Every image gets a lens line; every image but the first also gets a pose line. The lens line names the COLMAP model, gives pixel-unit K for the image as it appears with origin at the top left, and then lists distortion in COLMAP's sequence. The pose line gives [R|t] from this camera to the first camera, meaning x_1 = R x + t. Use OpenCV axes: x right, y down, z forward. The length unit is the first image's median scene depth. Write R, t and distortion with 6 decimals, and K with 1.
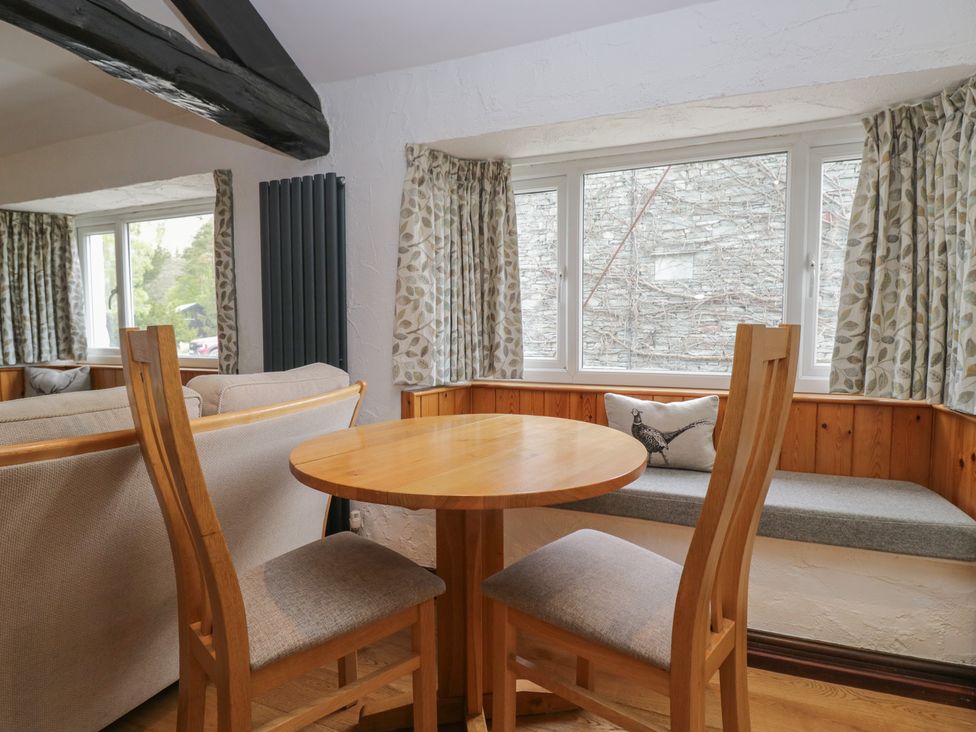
lens RADIAL K [[515.6, 0, 485.7], [0, 515.6, 360.0], [0, 0, 1]] dist [-0.000832, -0.013850]
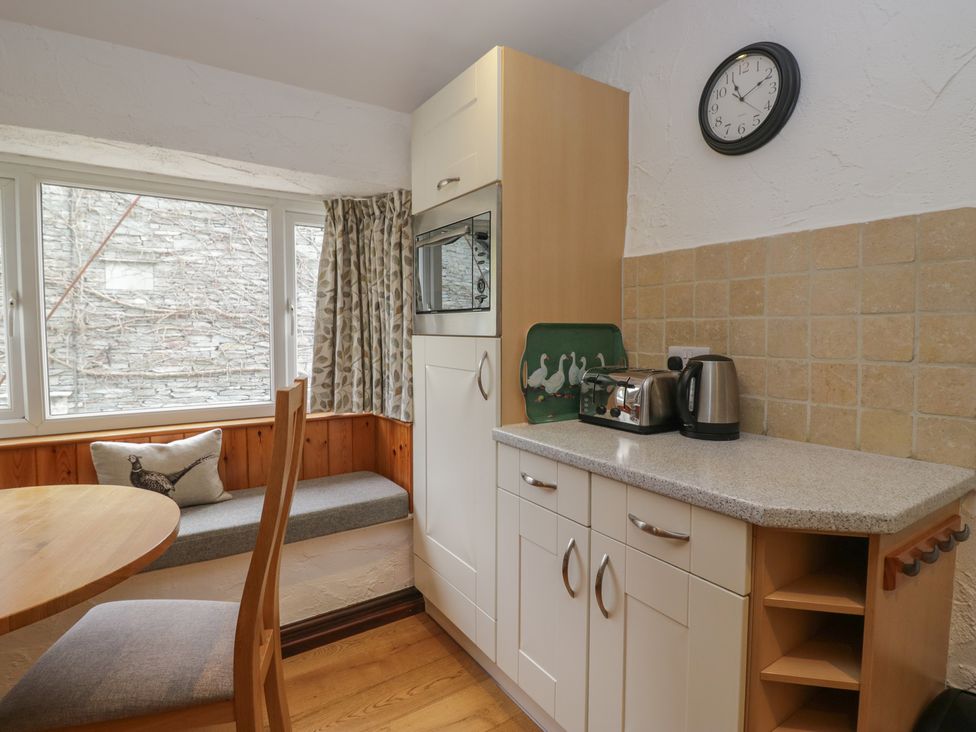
lens RADIAL K [[515.6, 0, 485.7], [0, 515.6, 360.0], [0, 0, 1]] dist [-0.000832, -0.013850]
pose [[0.563970, -0.041954, 0.824729, -0.097728], [0.050408, 0.998595, 0.016329, -0.054098], [-0.824255, 0.032364, 0.565293, -0.049732]]
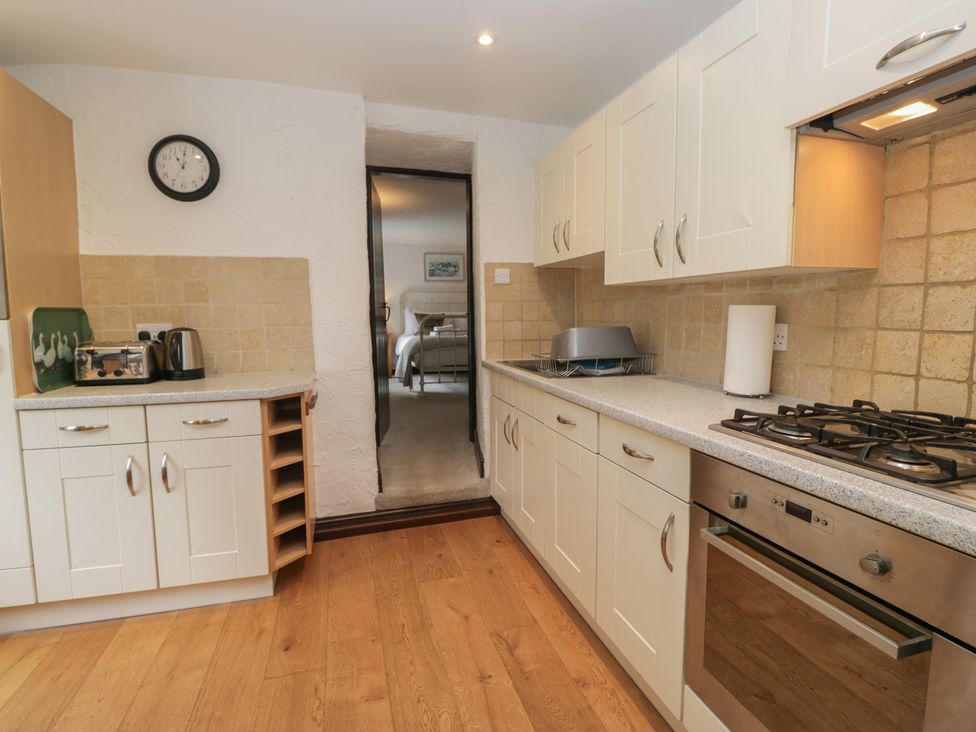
lens RADIAL K [[515.6, 0, 485.7], [0, 515.6, 360.0], [0, 0, 1]] dist [-0.000832, -0.013850]
pose [[-0.616025, -0.061678, 0.785308, -0.873623], [0.064364, 0.989655, 0.128217, -0.070456], [-0.785093, 0.129530, -0.605682, 0.409828]]
